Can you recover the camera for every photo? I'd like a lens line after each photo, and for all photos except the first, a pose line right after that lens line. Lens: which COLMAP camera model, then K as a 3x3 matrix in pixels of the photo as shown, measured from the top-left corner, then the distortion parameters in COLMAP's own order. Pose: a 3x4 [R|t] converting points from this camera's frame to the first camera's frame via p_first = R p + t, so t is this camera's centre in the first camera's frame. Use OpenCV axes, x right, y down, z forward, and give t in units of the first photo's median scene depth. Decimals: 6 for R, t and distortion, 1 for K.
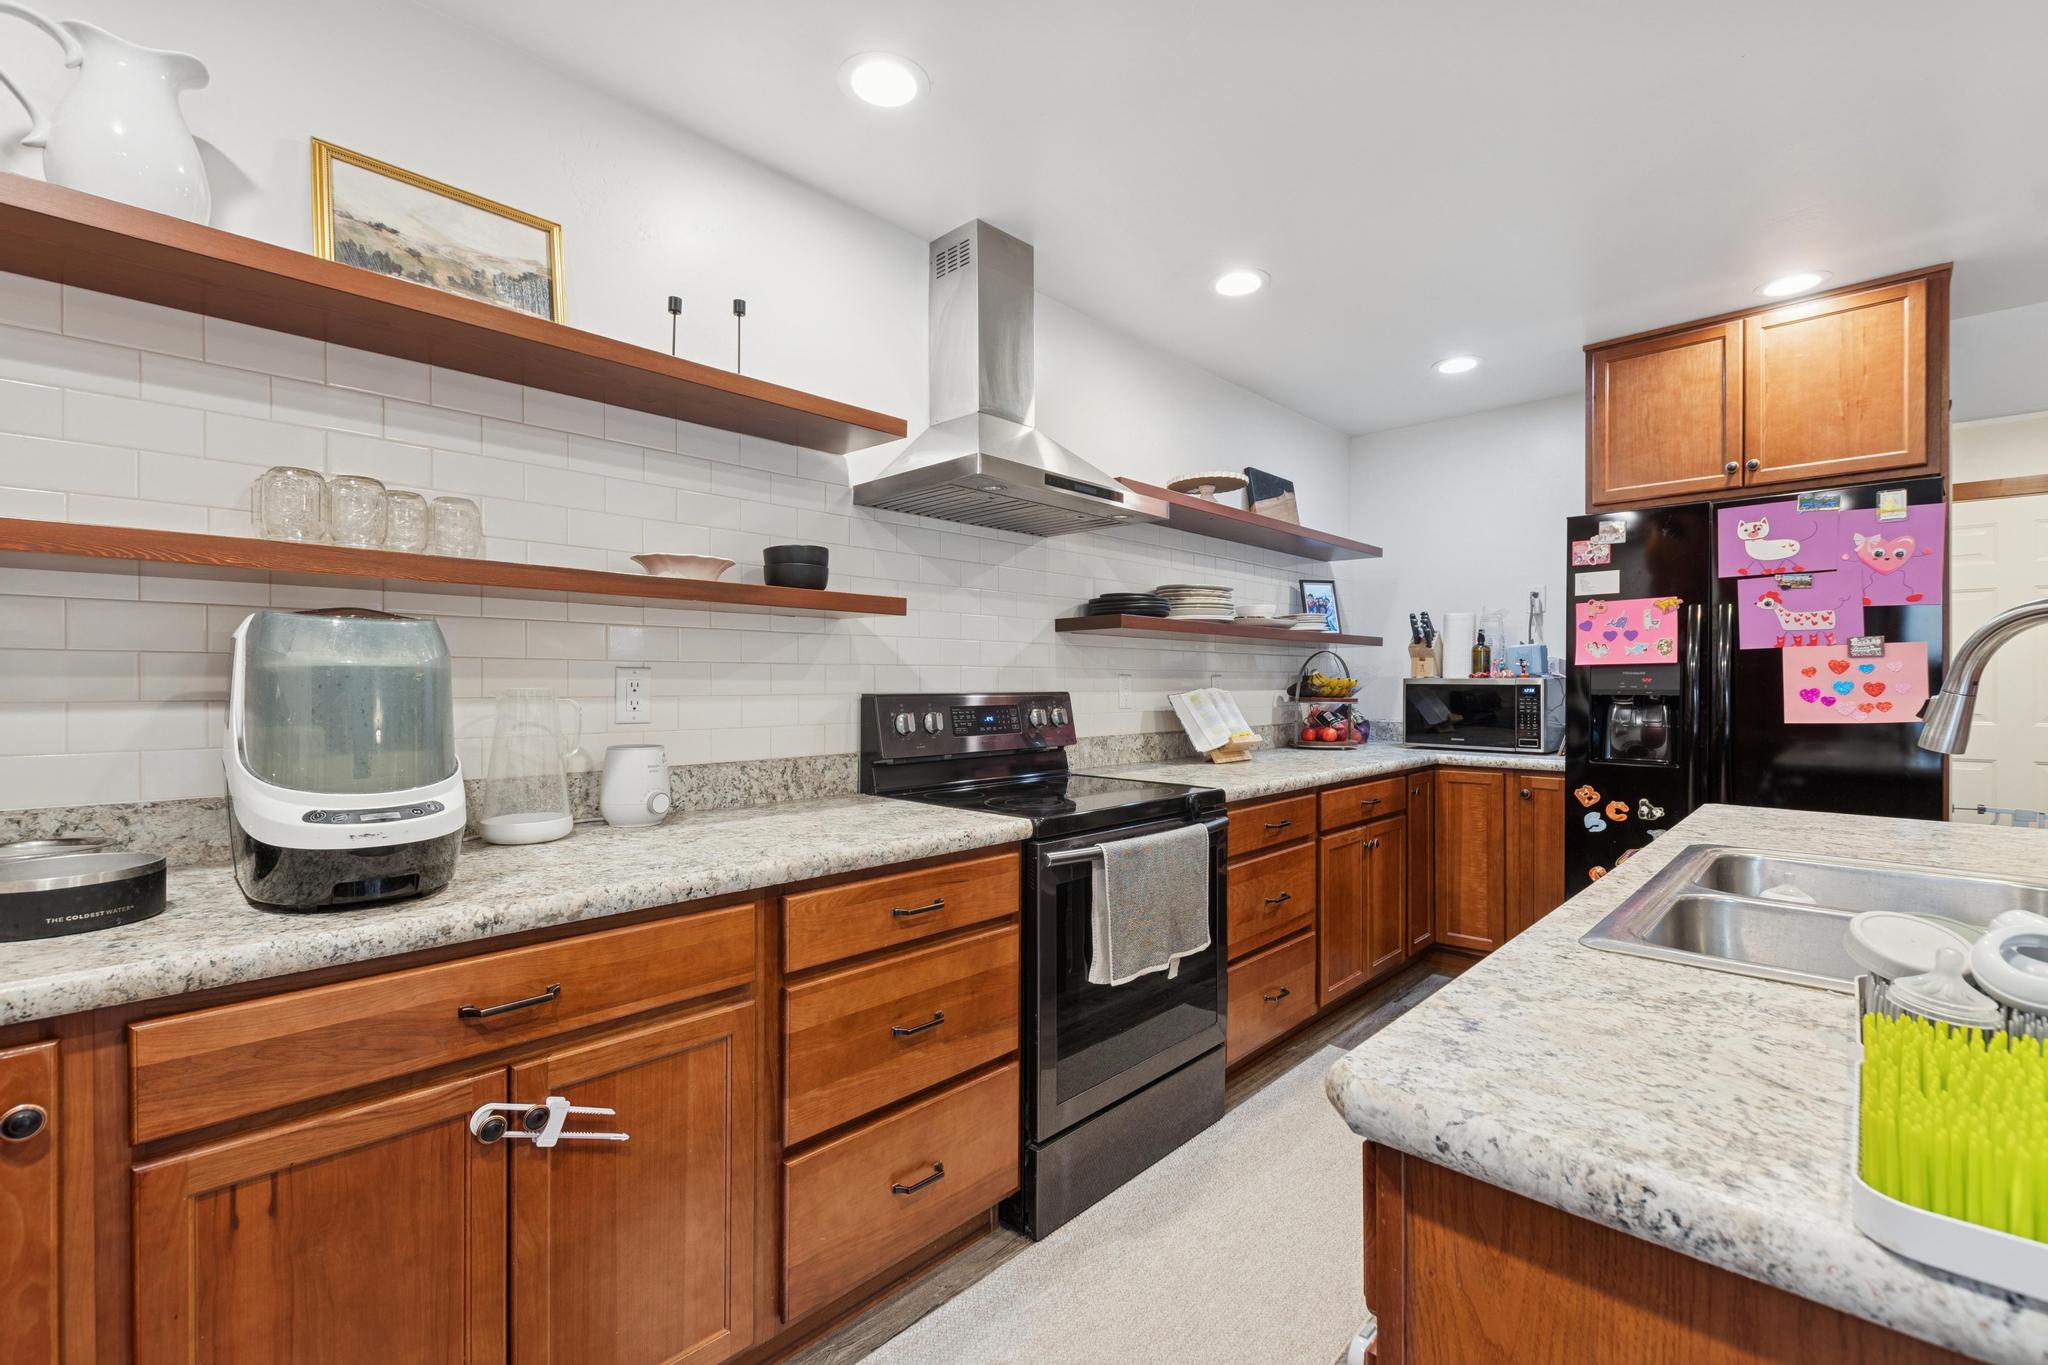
lens RADIAL K [[884.2, 0, 1022.2], [0, 884.2, 682.9], [0, 0, 1]] dist [0.004637, -0.001366]
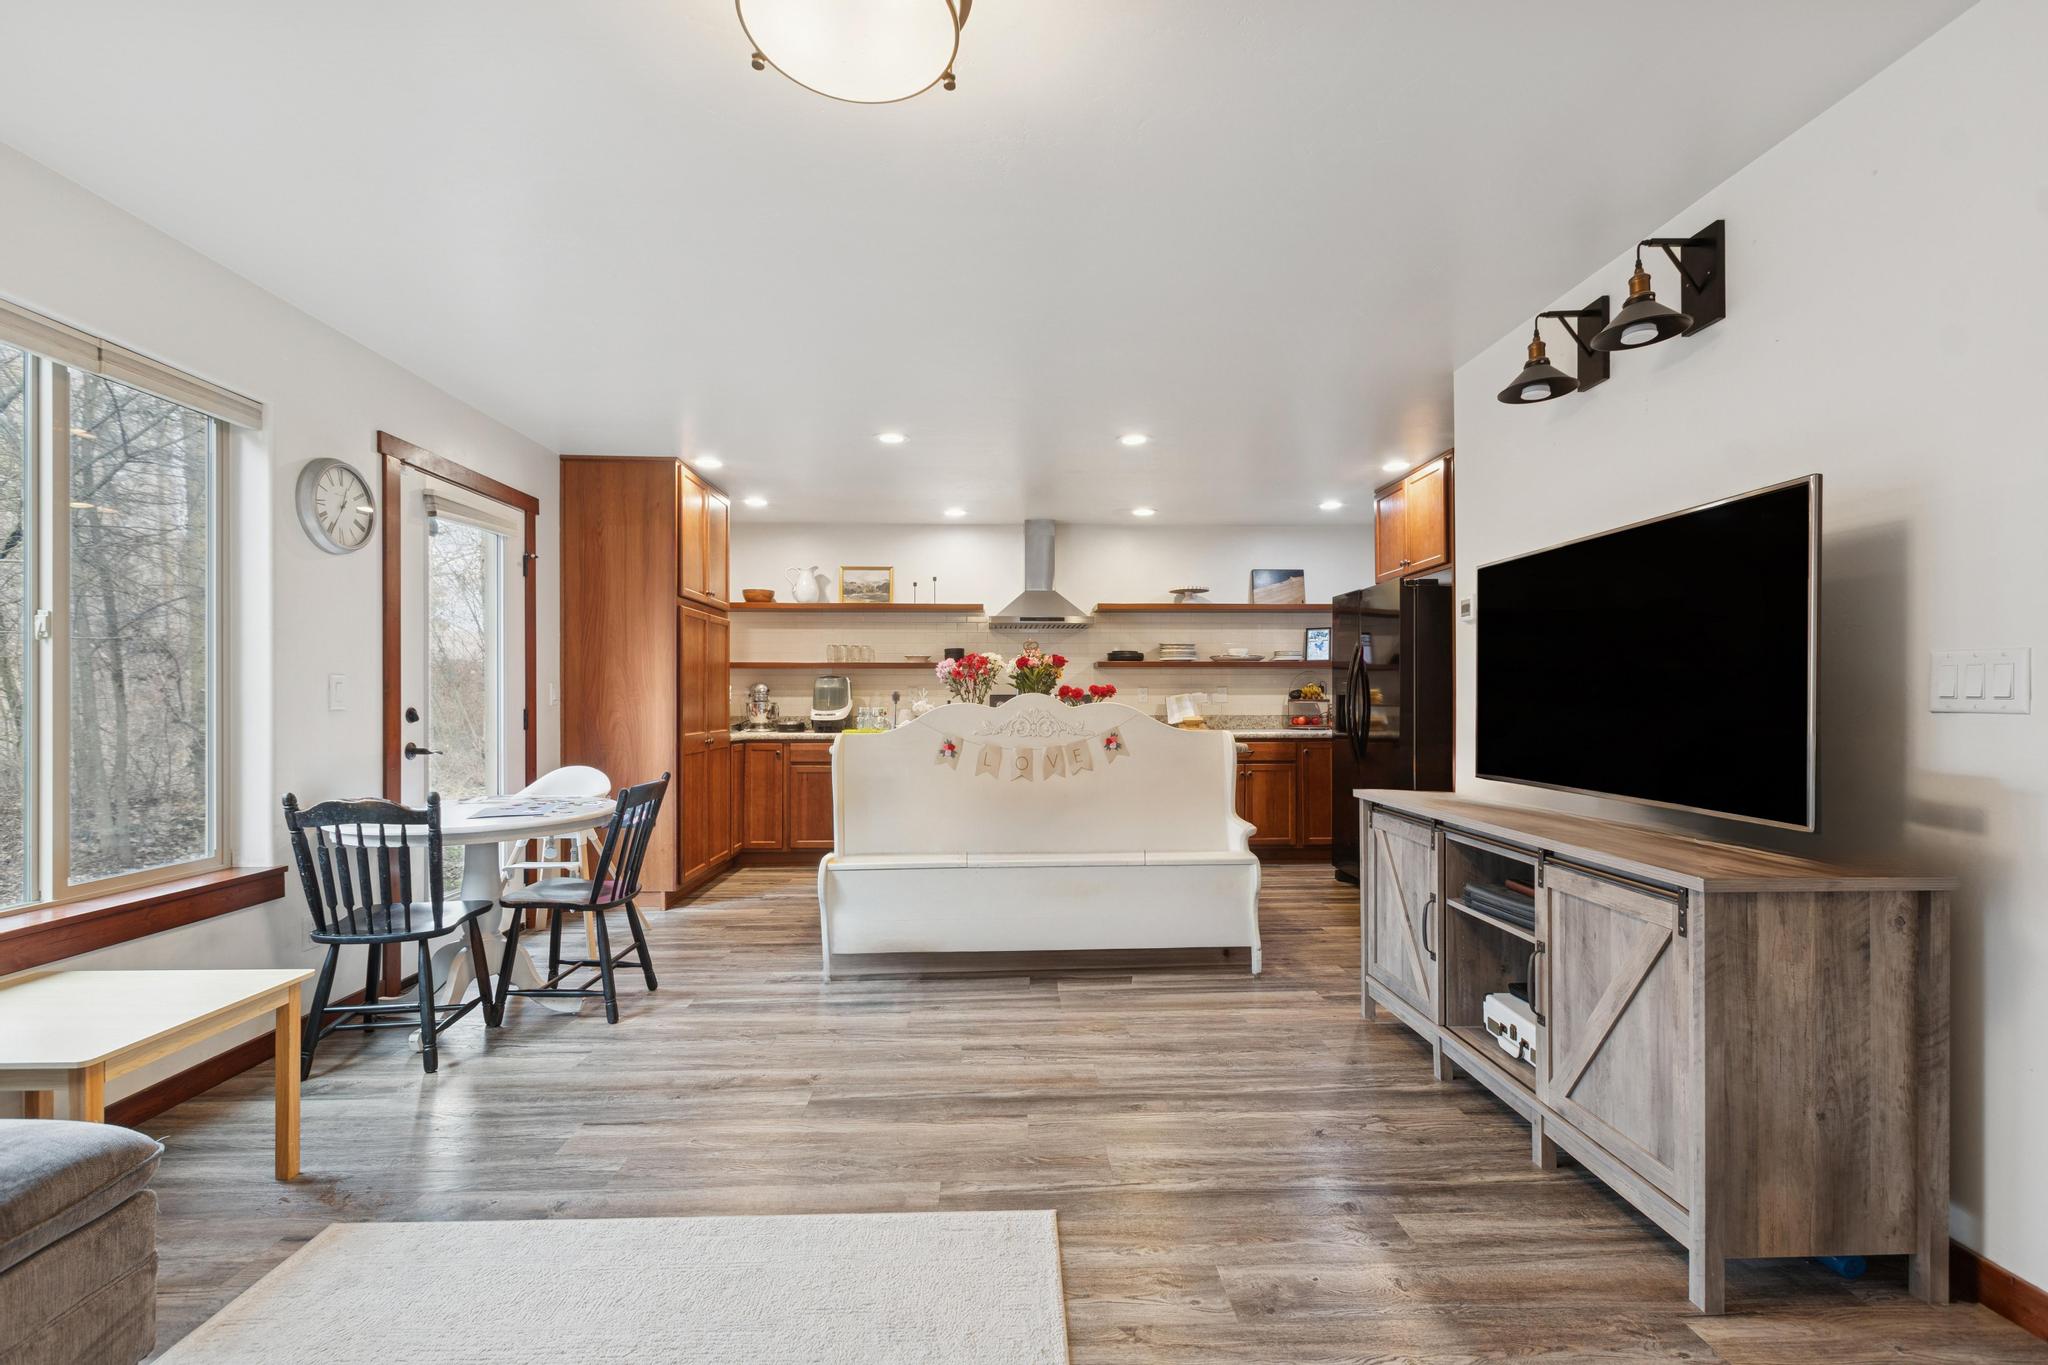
lens RADIAL K [[884.2, 0, 1021.6], [0, 884.2, 696.5], [0, 0, 1]] dist [0.004637, -0.001366]
pose [[0.716920, -0.003266, -0.697148, 1.786637], [0.000822, 0.999992, -0.003839, 0.026209], [0.697155, 0.002179, 0.716917, -0.932453]]
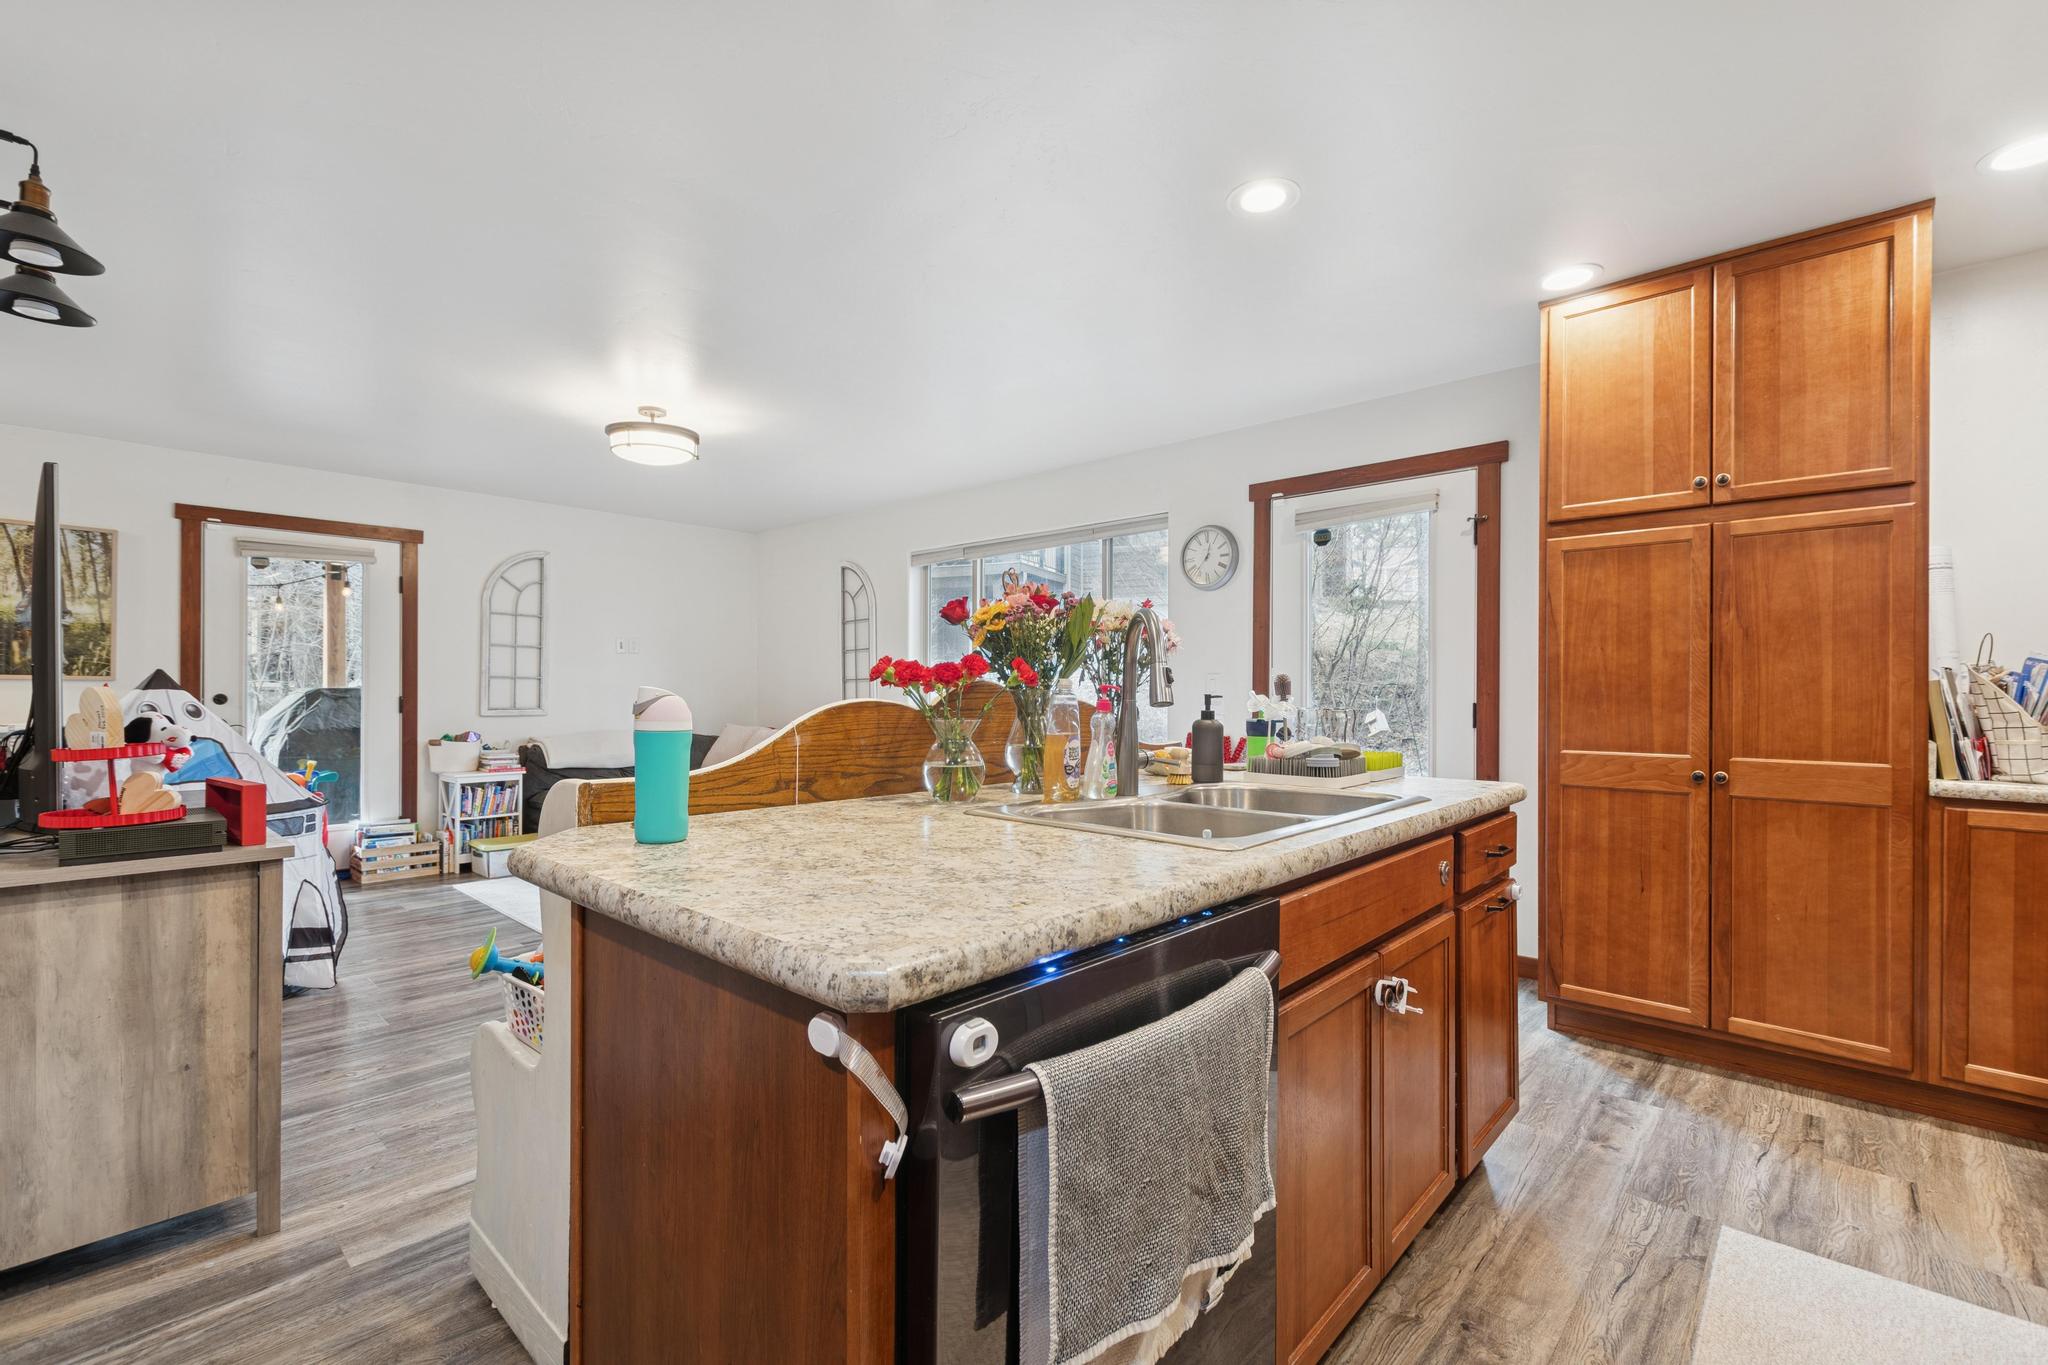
lens RADIAL K [[884.2, 0, 1030.5], [0, 884.2, 690.3], [0, 0, 1]] dist [0.004637, -0.001366]
pose [[-0.999602, -0.004347, -0.027885, 0.615124], [-0.004360, 0.999990, 0.000413, 0.024886], [0.027883, 0.000534, -0.999611, 1.127874]]
